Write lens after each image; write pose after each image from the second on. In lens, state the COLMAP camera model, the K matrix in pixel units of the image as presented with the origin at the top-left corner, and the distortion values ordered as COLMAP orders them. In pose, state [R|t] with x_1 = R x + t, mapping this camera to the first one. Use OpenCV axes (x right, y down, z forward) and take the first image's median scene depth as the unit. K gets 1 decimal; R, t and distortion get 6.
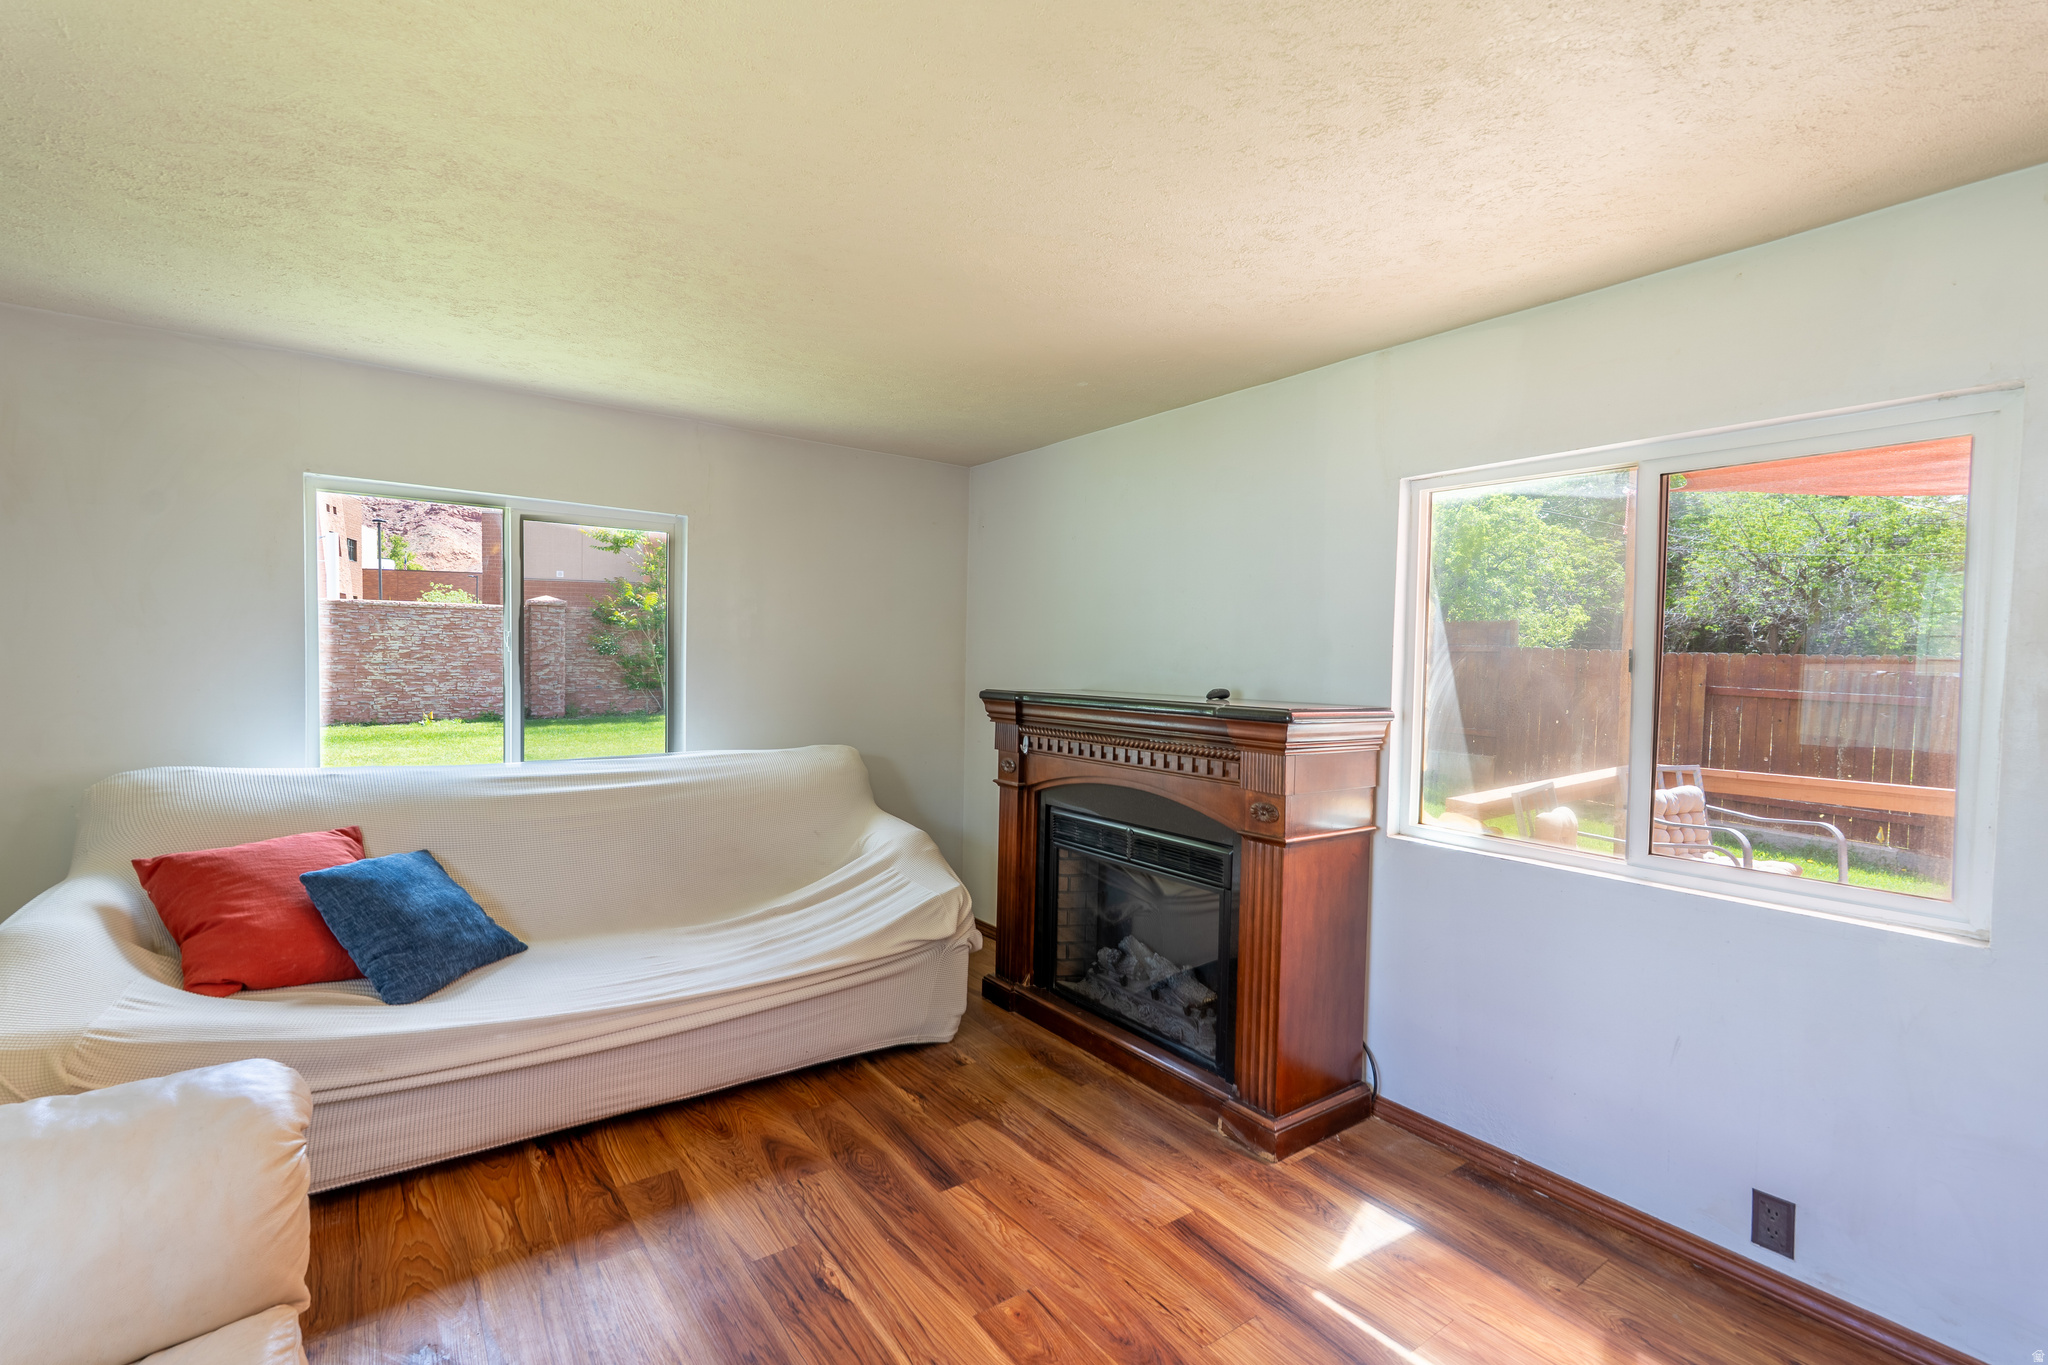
lens RADIAL K [[920.9, 0, 1024.0], [0, 920.9, 682.5], [0, 0, 1]] dist [0.000341, 0.000318]
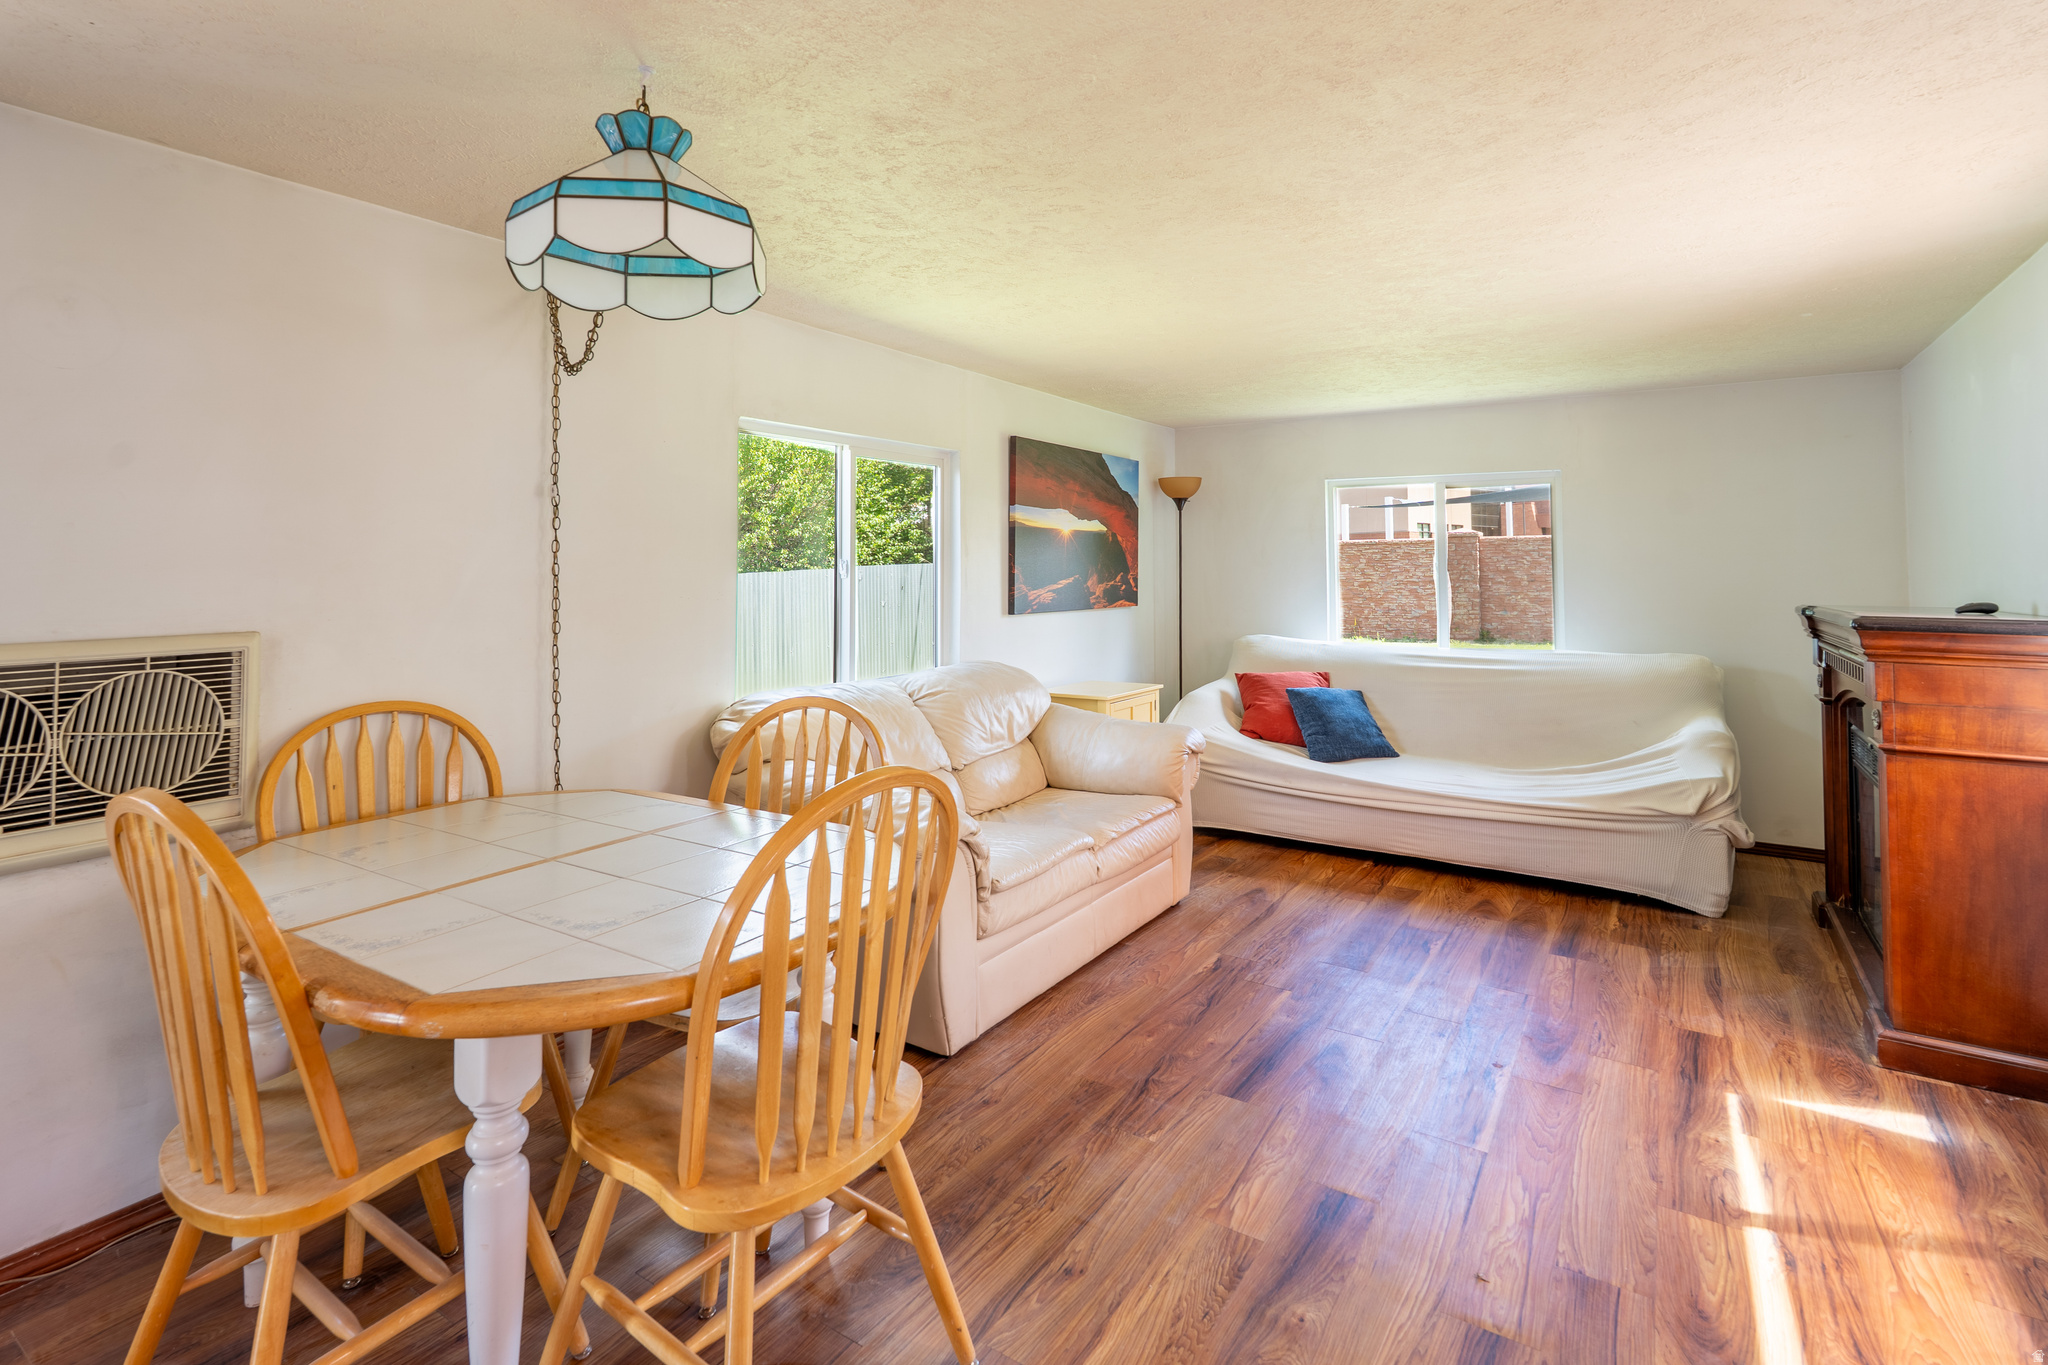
lens RADIAL K [[936.6, 0, 1018.2], [0, 936.6, 604.9], [0, 0, 1]] dist [0.000010, 0.000150]
pose [[0.346926, 0.011296, -0.937824, 0.921386], [-0.019138, 0.999805, 0.004964, 0.027786], [0.937697, 0.016226, 0.347074, -0.255869]]
